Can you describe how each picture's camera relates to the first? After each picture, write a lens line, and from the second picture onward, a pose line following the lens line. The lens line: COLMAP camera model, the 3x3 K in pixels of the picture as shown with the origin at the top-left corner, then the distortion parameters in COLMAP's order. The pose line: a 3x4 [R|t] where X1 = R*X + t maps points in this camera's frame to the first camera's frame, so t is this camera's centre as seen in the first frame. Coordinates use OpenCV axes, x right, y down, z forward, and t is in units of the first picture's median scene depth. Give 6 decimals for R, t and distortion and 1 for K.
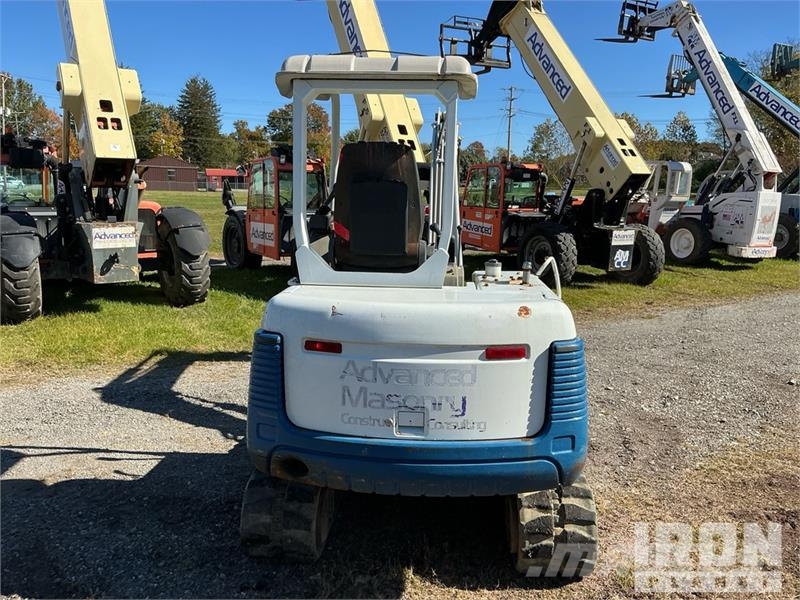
lens RADIAL K [[666.7, 0, 393.8], [0, 666.7, 302.9], [0, 0, 1]] dist [0.105030, -0.203570]
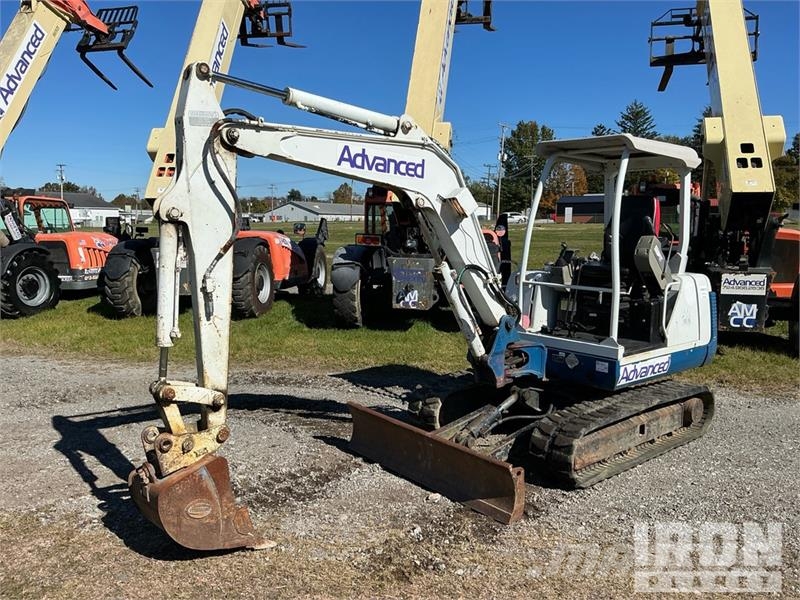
lens RADIAL K [[666.7, 0, 399.8], [0, 666.7, 303.5], [0, 0, 1]] dist [0.105030, -0.203570]
pose [[0.737605, 0.071616, -0.671424, 0.433464], [-0.102803, 0.994678, -0.006841, -0.028625], [0.667361, 0.074071, 0.741042, 0.197444]]
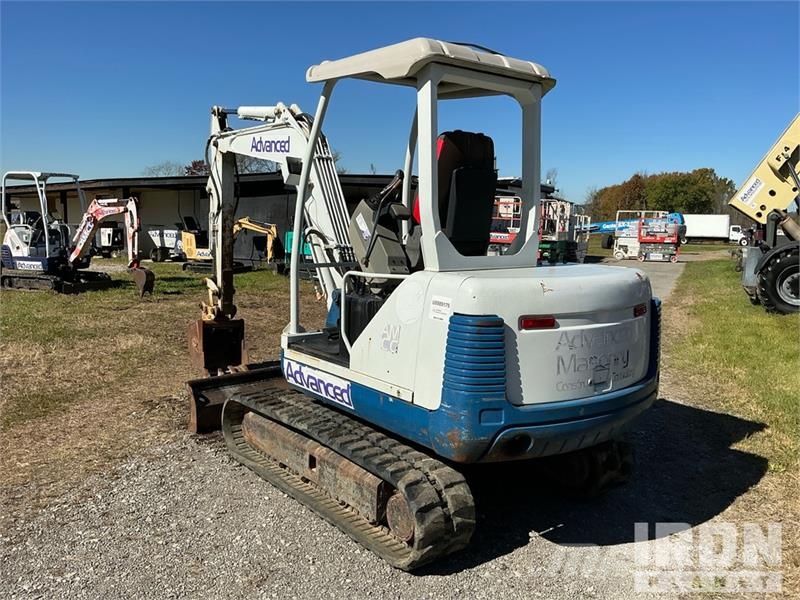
lens RADIAL K [[666.7, 0, 399.6], [0, 666.7, 304.4], [0, 0, 1]] dist [0.105030, -0.203570]
pose [[-0.707273, 0.058947, -0.704478, 0.448334], [-0.147389, 0.962323, 0.228496, -0.097221], [0.691405, 0.265441, -0.671938, 0.702411]]
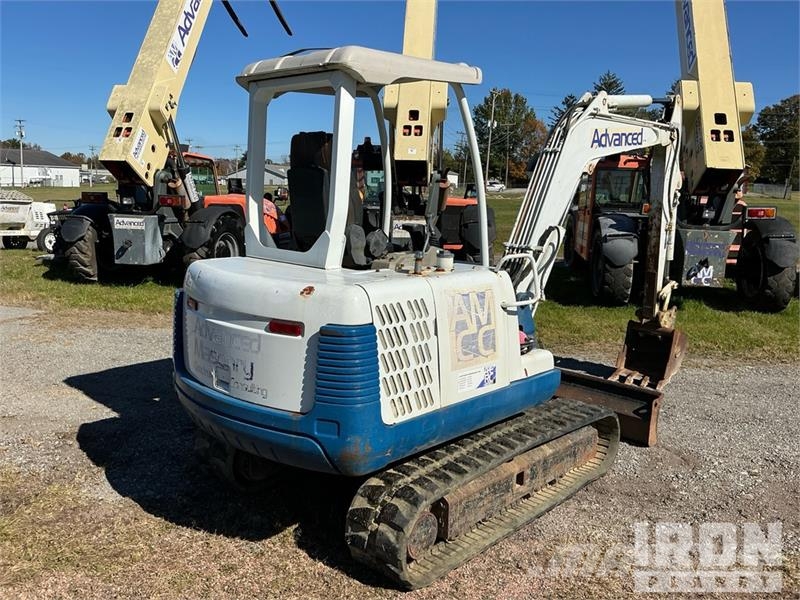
lens RADIAL K [[666.7, 0, 399.2], [0, 666.7, 302.3], [0, 0, 1]] dist [0.105030, -0.203570]
pose [[0.782846, 0.109732, -0.612464, 0.165984], [-0.114299, 0.992937, 0.031804, -0.003302], [0.611628, 0.045106, 0.789859, 0.049269]]
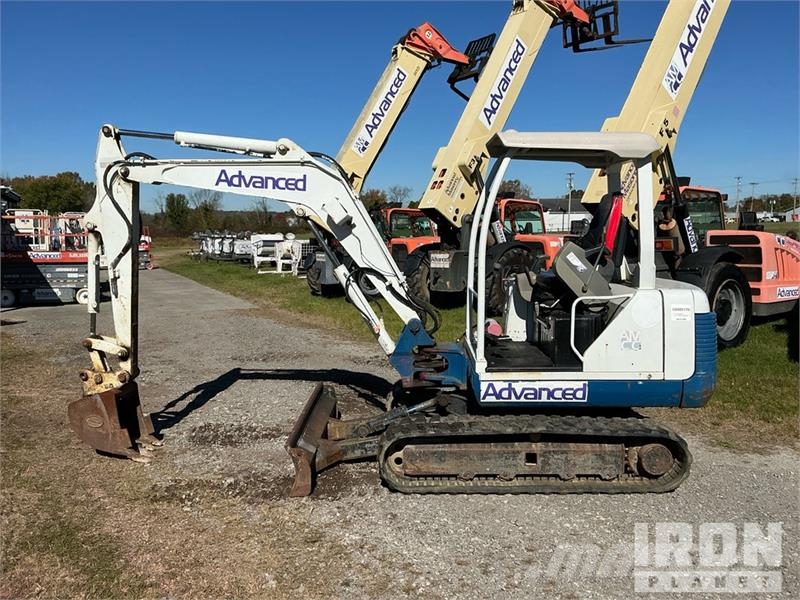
lens RADIAL K [[666.7, 0, 399.8], [0, 666.7, 304.9], [0, 0, 1]] dist [0.105030, -0.203570]
pose [[0.094649, 0.101824, -0.990290, 0.583964], [-0.147325, 0.985235, 0.087223, -0.065463], [0.984549, 0.137638, 0.108252, 0.432166]]
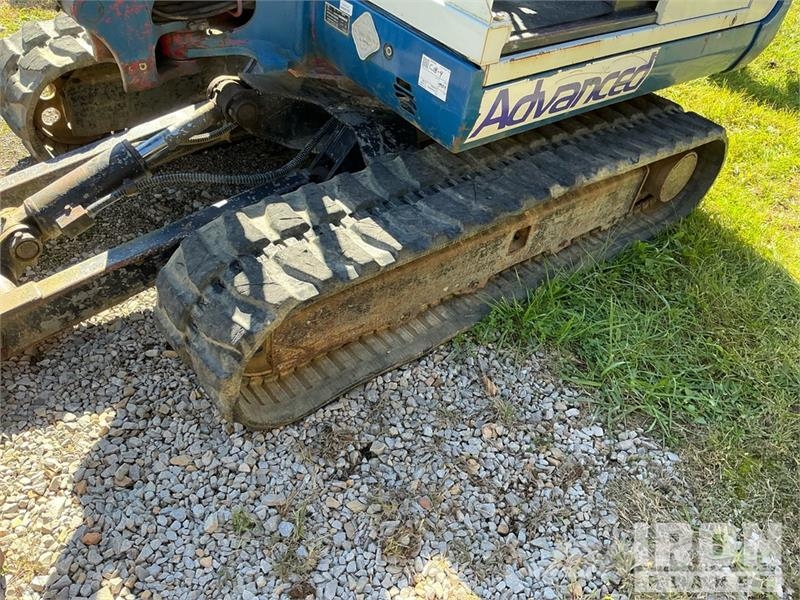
lens RADIAL K [[666.7, 0, 400.1], [0, 666.7, 299.7], [0, 0, 1]] dist [0.105030, -0.203570]
pose [[0.712747, 0.530378, -0.459010, 0.353316], [-0.241569, 0.799977, 0.549255, -0.038966], [0.658511, -0.280597, 0.698304, 0.416220]]
